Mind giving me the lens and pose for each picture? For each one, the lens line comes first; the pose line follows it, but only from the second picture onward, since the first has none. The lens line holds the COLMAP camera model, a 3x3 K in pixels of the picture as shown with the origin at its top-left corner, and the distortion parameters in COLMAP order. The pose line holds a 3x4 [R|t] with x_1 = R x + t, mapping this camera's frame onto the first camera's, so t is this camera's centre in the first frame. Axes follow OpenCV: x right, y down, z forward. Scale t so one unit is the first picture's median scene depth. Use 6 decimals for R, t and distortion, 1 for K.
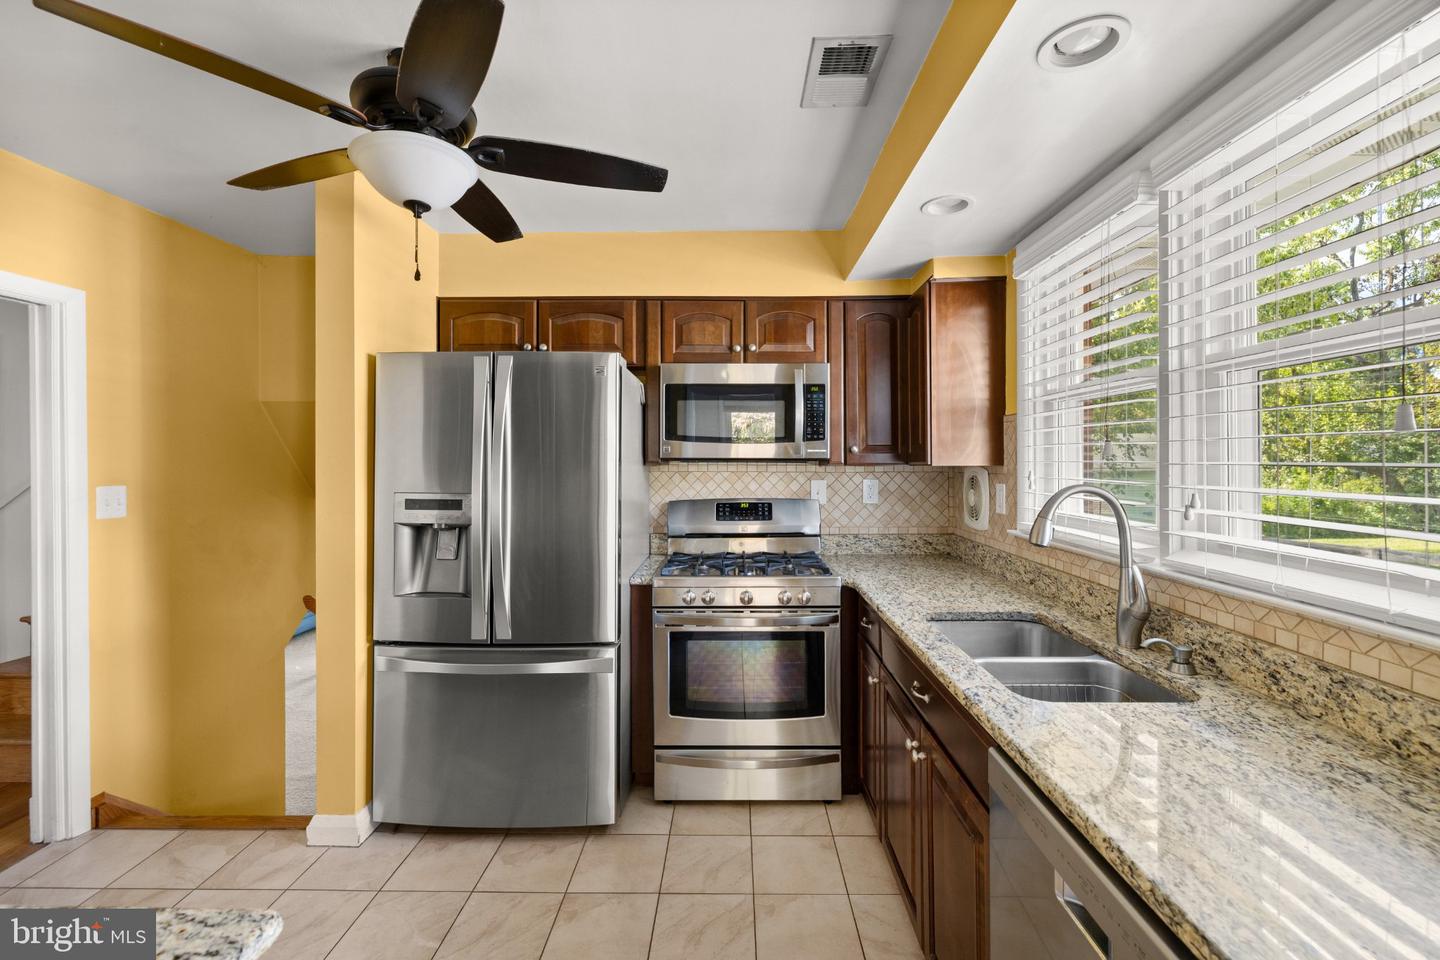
lens RADIAL K [[601.7, 0, 722.2], [0, 601.7, 462.6], [0, 0, 1]] dist [-0.000928, -0.000101]
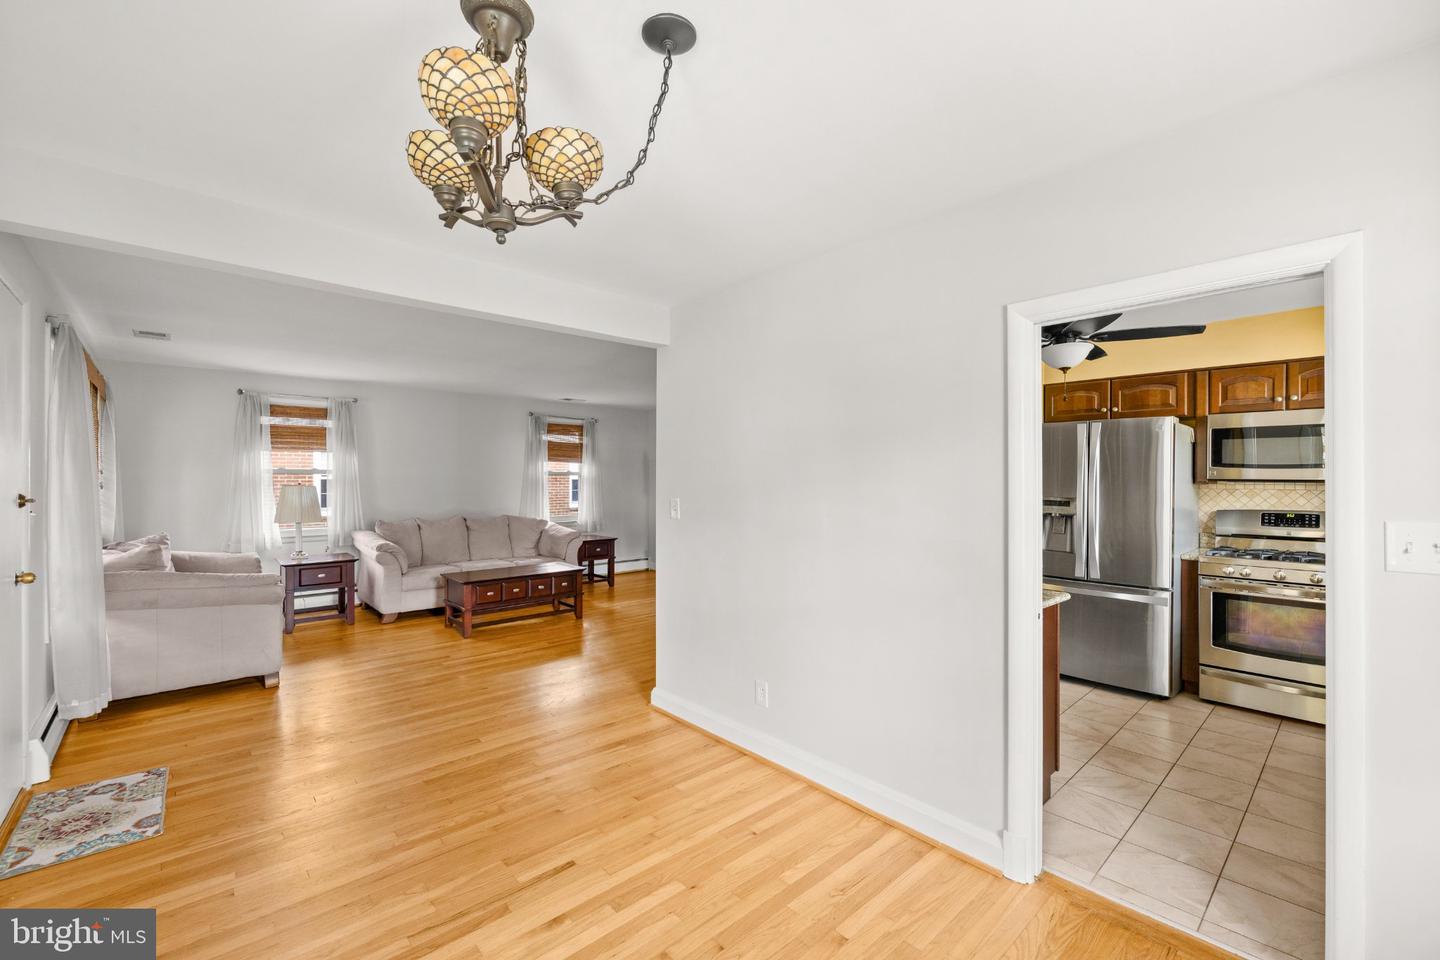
lens RADIAL K [[613.6, 0, 720.0], [0, 613.6, 480.0], [0, 0, 1]] dist [-0.001243, -0.000147]
pose [[0.692839, 0.004232, -0.721080, 0.157649], [-0.004393, 0.999989, 0.001648, -0.002785], [0.721079, 0.002026, 0.692850, -0.926286]]
